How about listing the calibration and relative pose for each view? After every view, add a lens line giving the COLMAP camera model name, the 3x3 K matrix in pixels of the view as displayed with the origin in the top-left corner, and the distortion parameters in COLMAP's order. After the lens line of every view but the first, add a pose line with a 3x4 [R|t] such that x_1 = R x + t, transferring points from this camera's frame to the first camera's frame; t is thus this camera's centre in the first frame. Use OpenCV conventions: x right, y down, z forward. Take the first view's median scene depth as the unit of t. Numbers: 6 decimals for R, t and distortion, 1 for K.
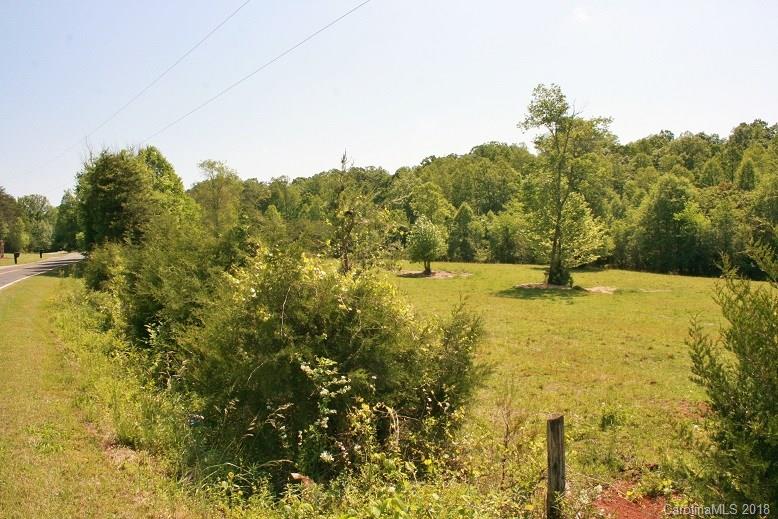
lens RADIAL K [[662.6, 0, 389.0], [0, 662.6, 259.5], [0, 0, 1]] dist [-0.134452, 0.001213]
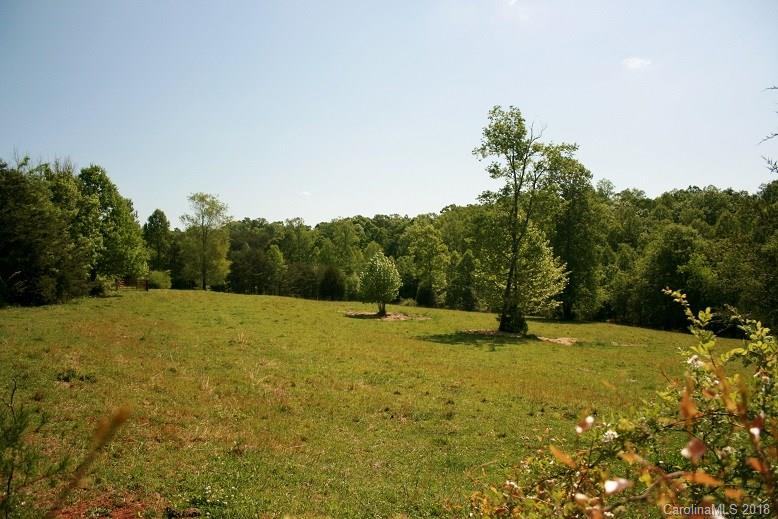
lens RADIAL K [[662.6, 0, 389.0], [0, 662.6, 259.5], [0, 0, 1]] dist [-0.134452, 0.001213]
pose [[0.997567, 0.043462, -0.054509, 0.078813], [-0.047523, 0.996008, -0.075568, 0.008752], [0.051007, 0.077975, 0.995650, 0.062740]]
